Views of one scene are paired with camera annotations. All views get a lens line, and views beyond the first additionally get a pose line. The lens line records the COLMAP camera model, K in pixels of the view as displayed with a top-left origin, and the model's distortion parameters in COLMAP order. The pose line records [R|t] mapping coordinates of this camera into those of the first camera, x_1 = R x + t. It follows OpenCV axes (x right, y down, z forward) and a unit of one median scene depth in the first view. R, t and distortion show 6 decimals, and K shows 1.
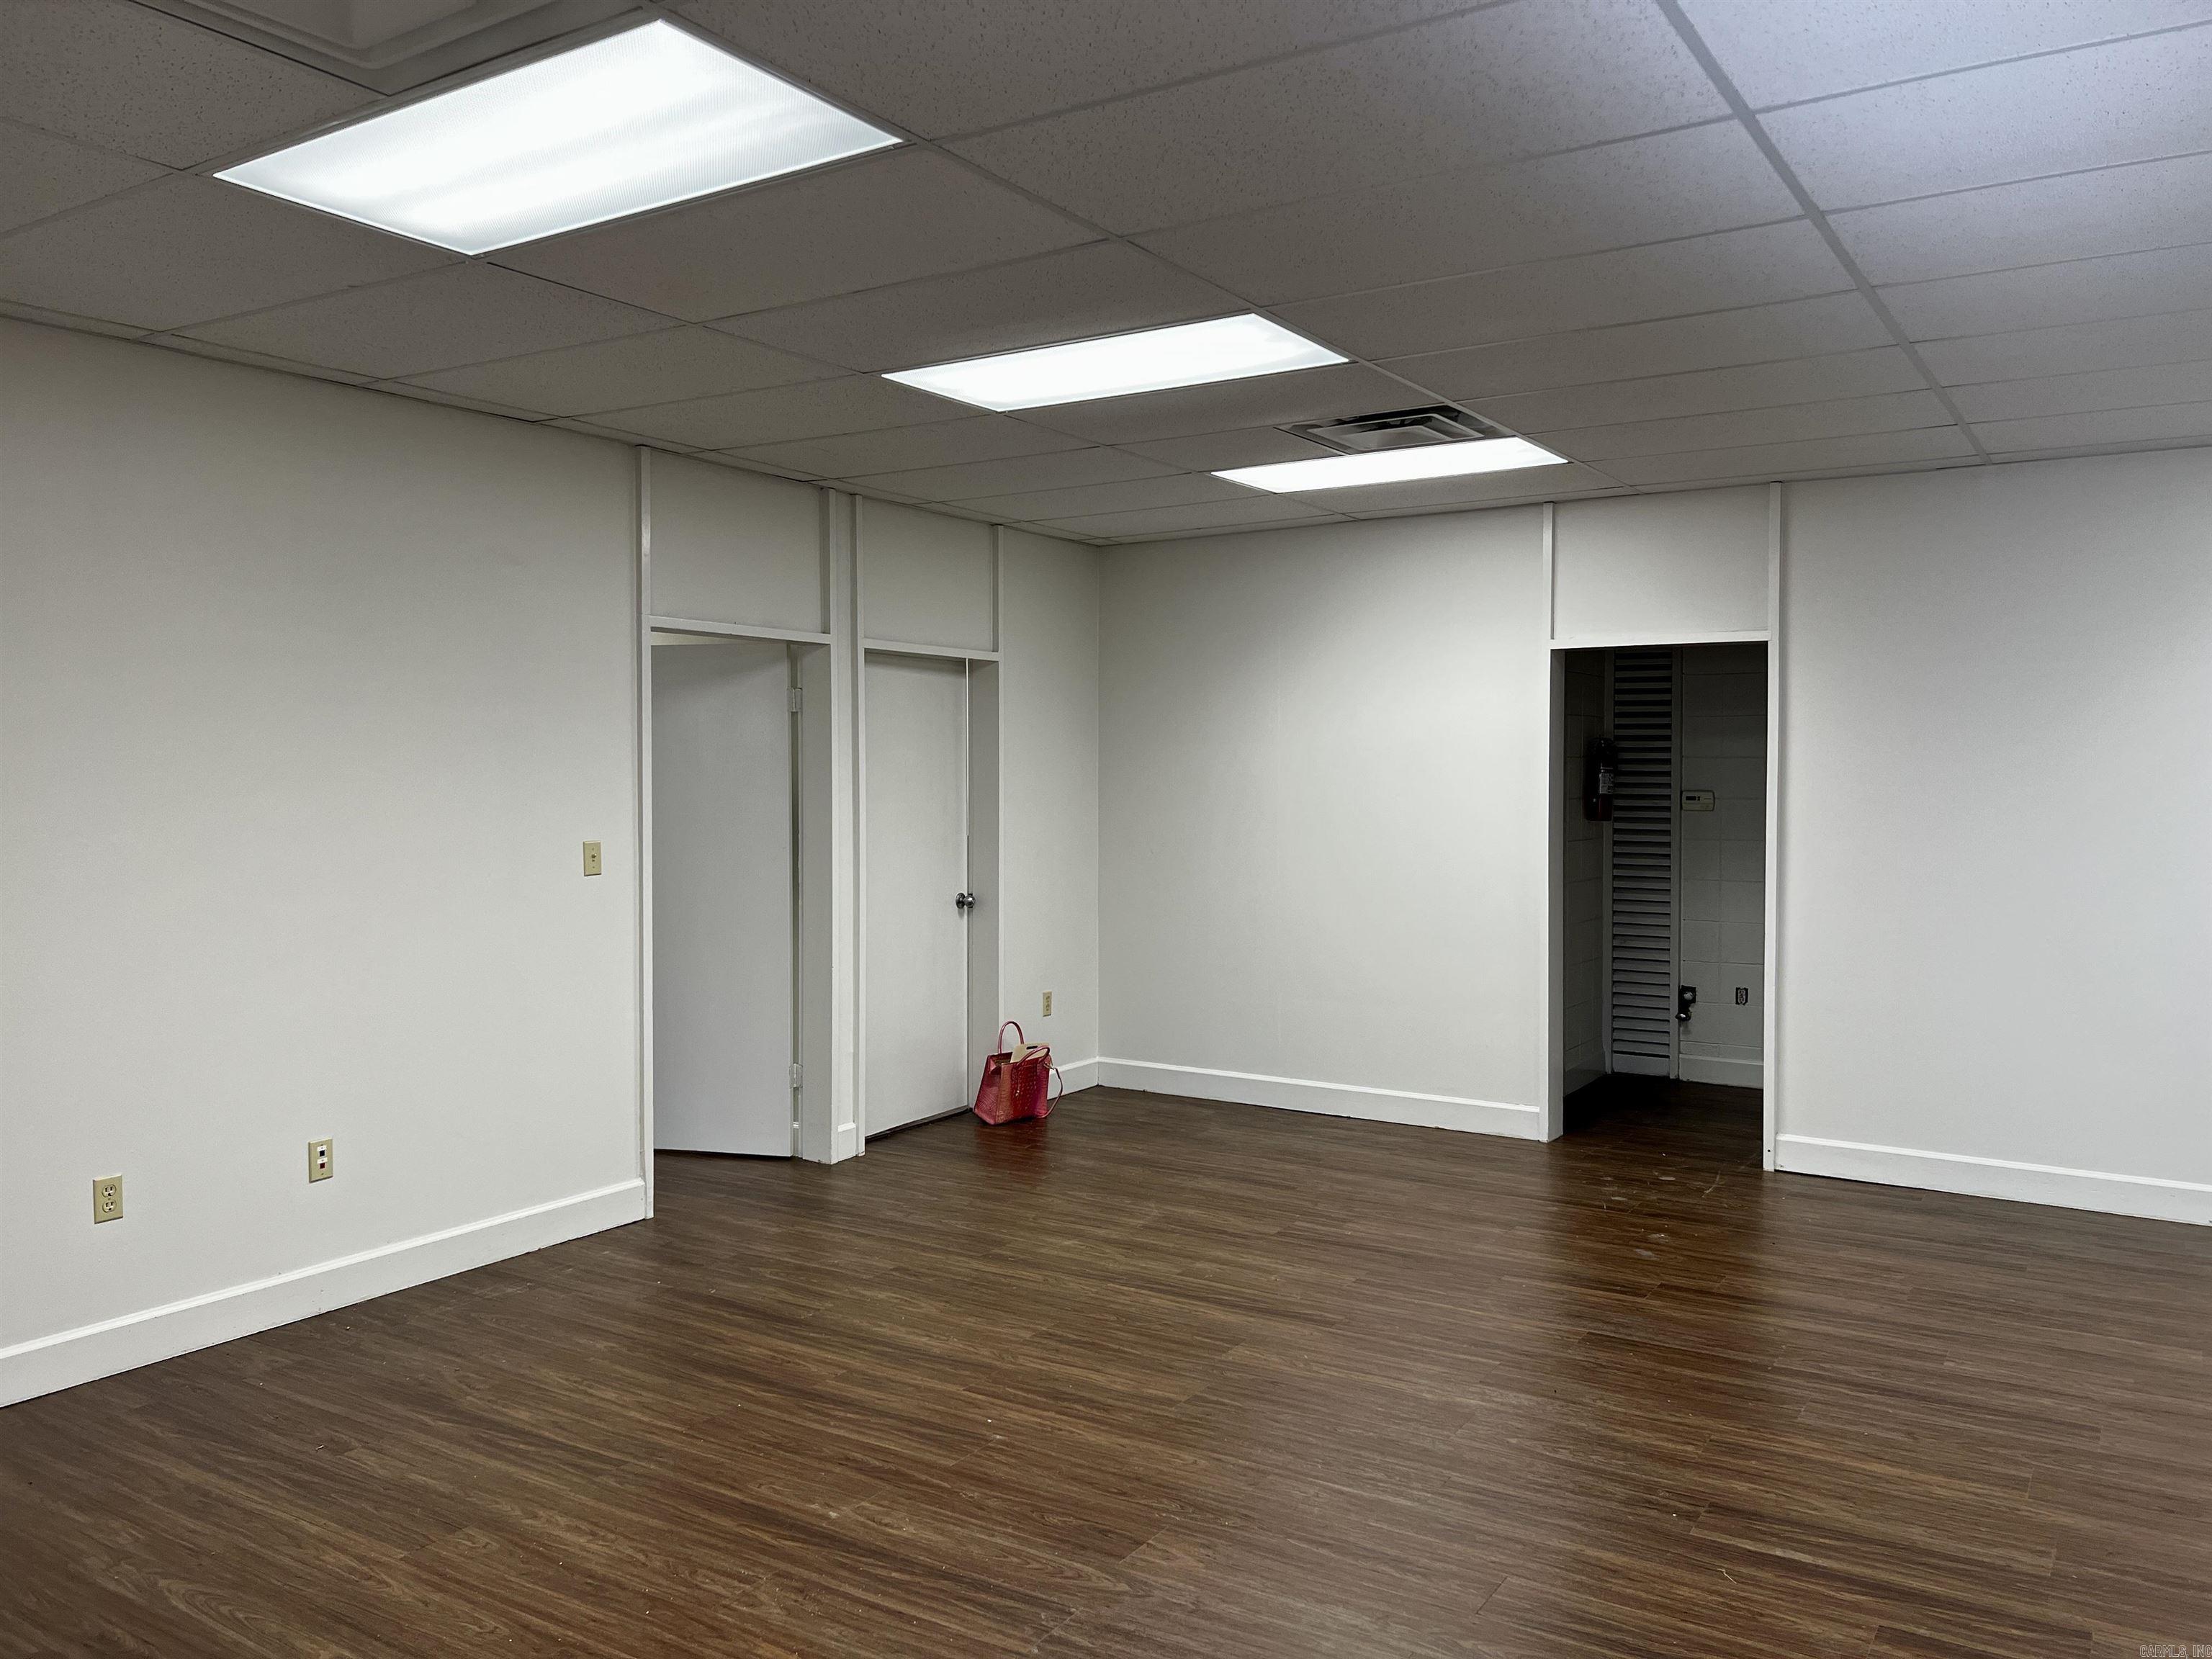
lens RADIAL K [[1655.6, 0, 1120.9], [0, 1655.6, 790.9], [0, 0, 1]] dist [0.042787, -0.050997]
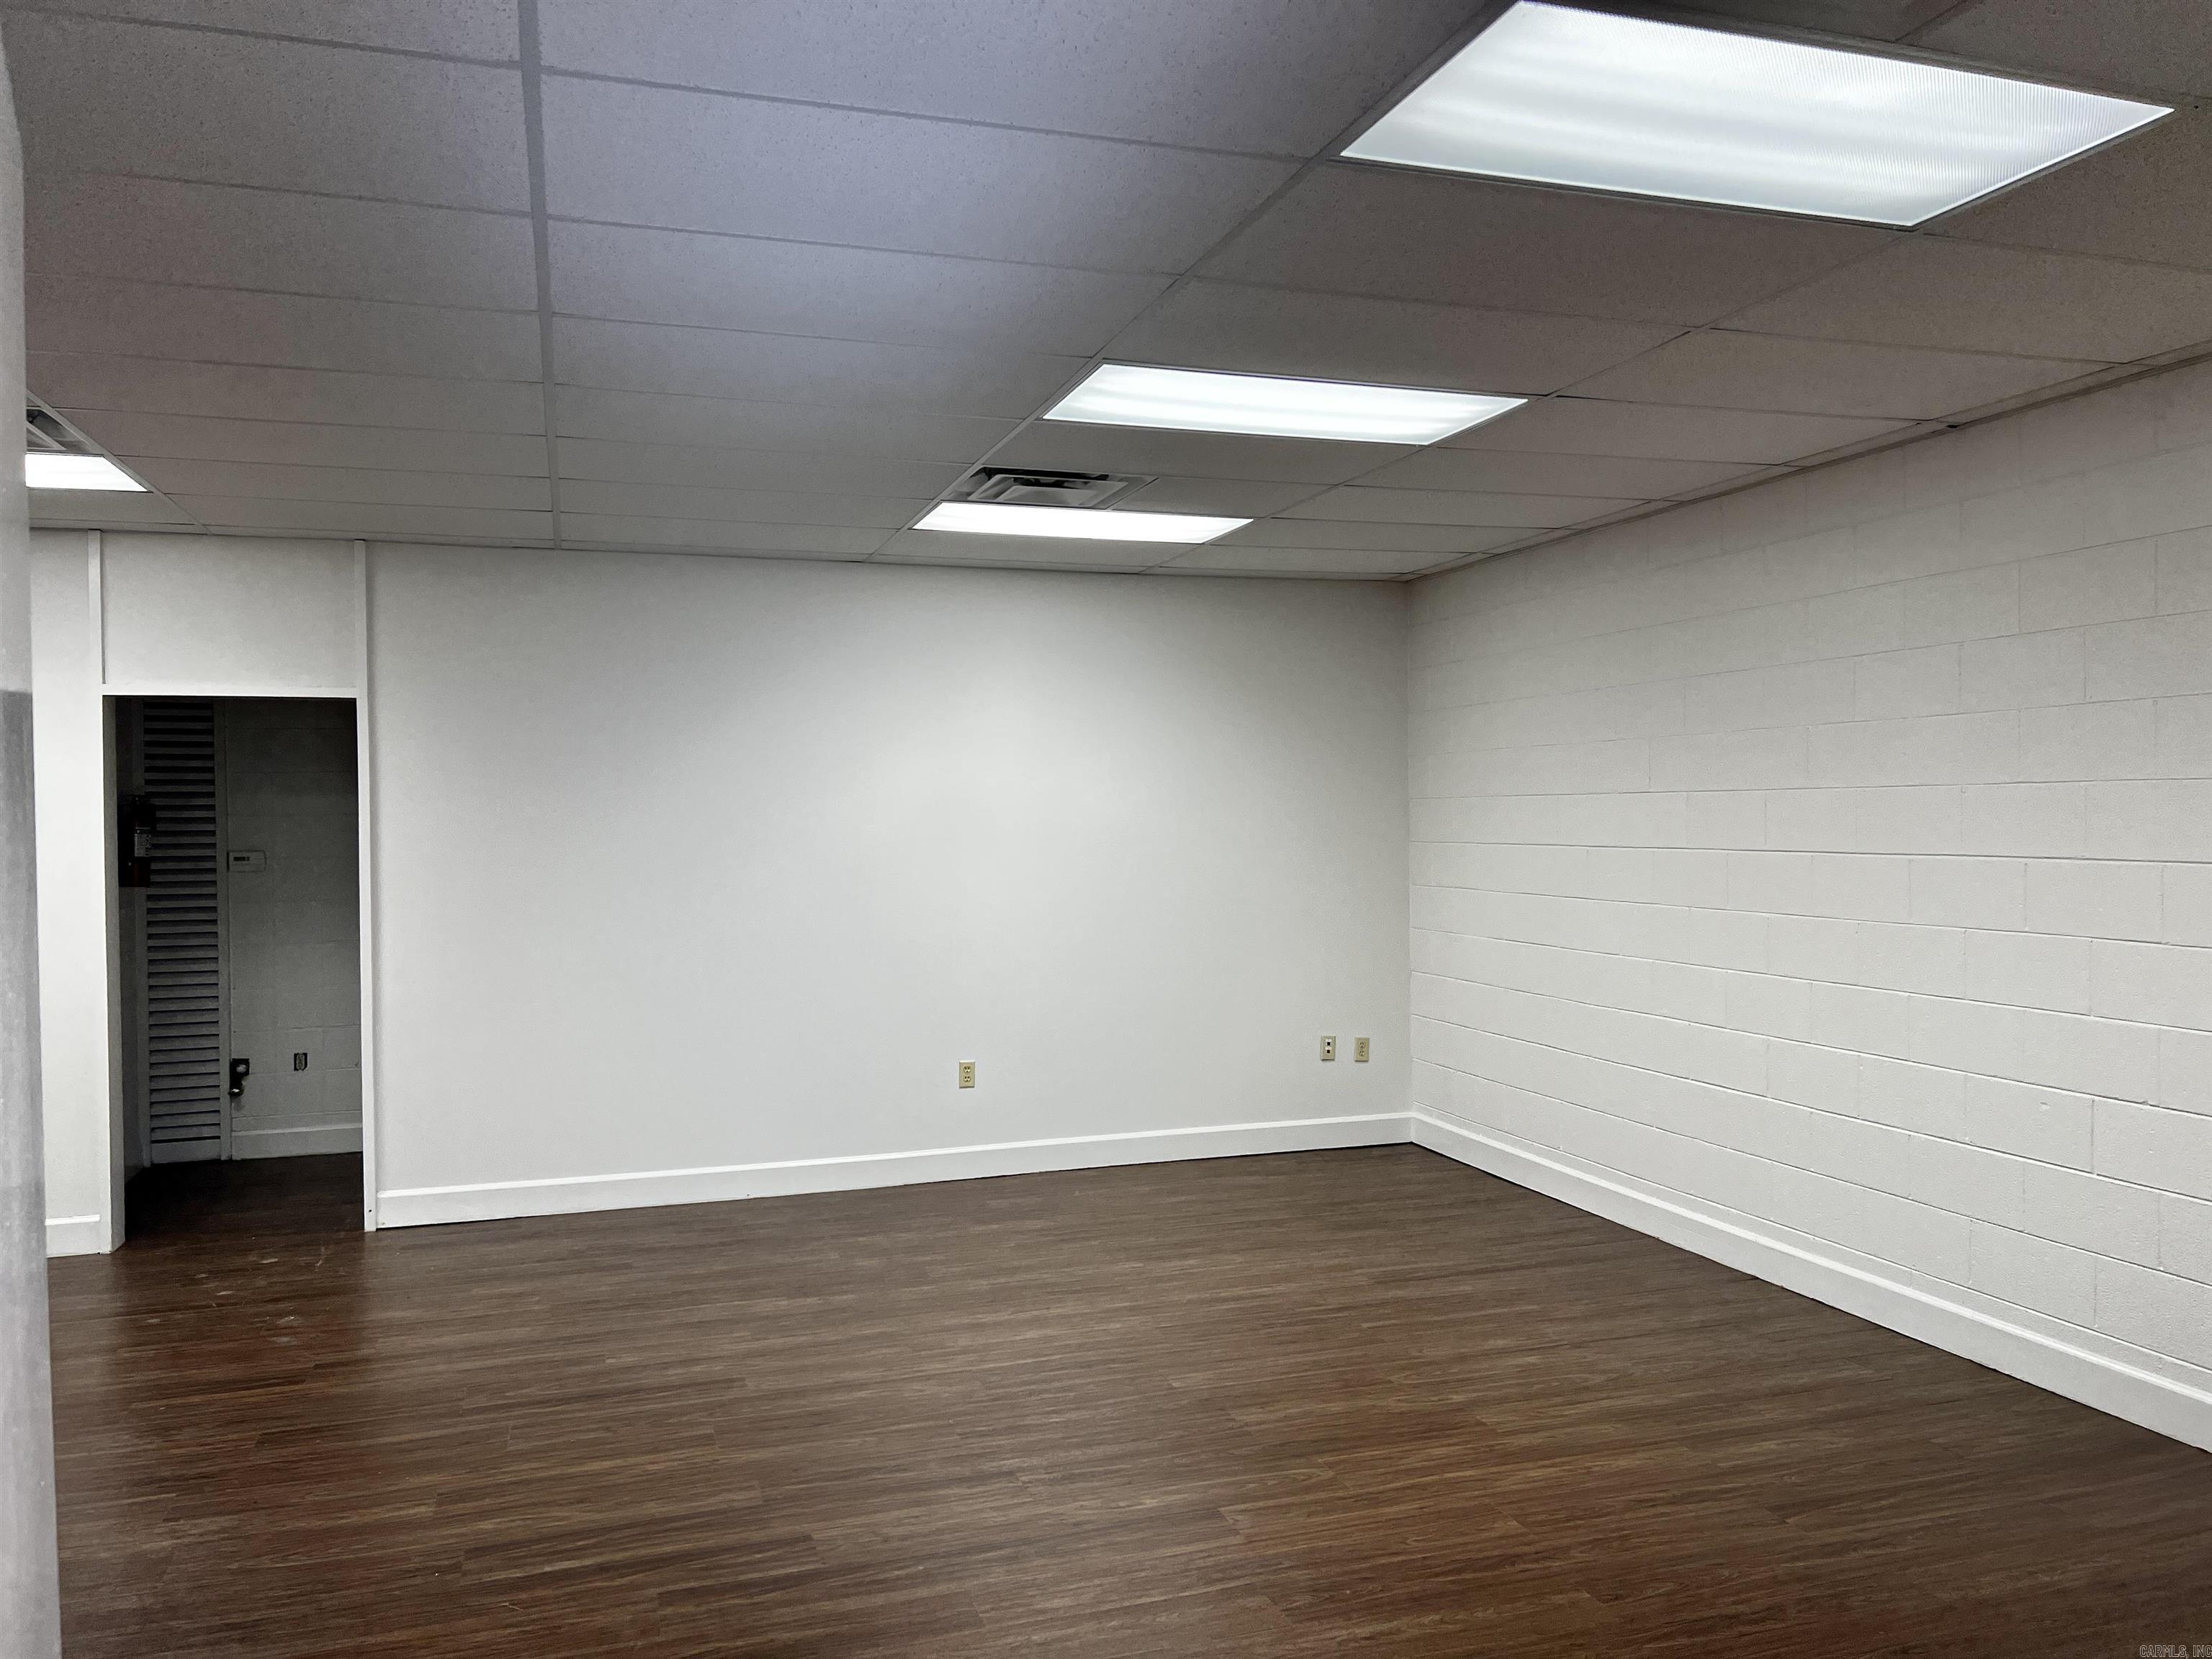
lens RADIAL K [[1655.6, 0, 1116.9], [0, 1655.6, 825.3], [0, 0, 1]] dist [0.042787, -0.050997]
pose [[0.630398, -0.013646, 0.776153, -0.109630], [0.022532, 0.999746, -0.000724, -0.003834], [-0.775945, 0.017944, 0.630545, 0.023942]]
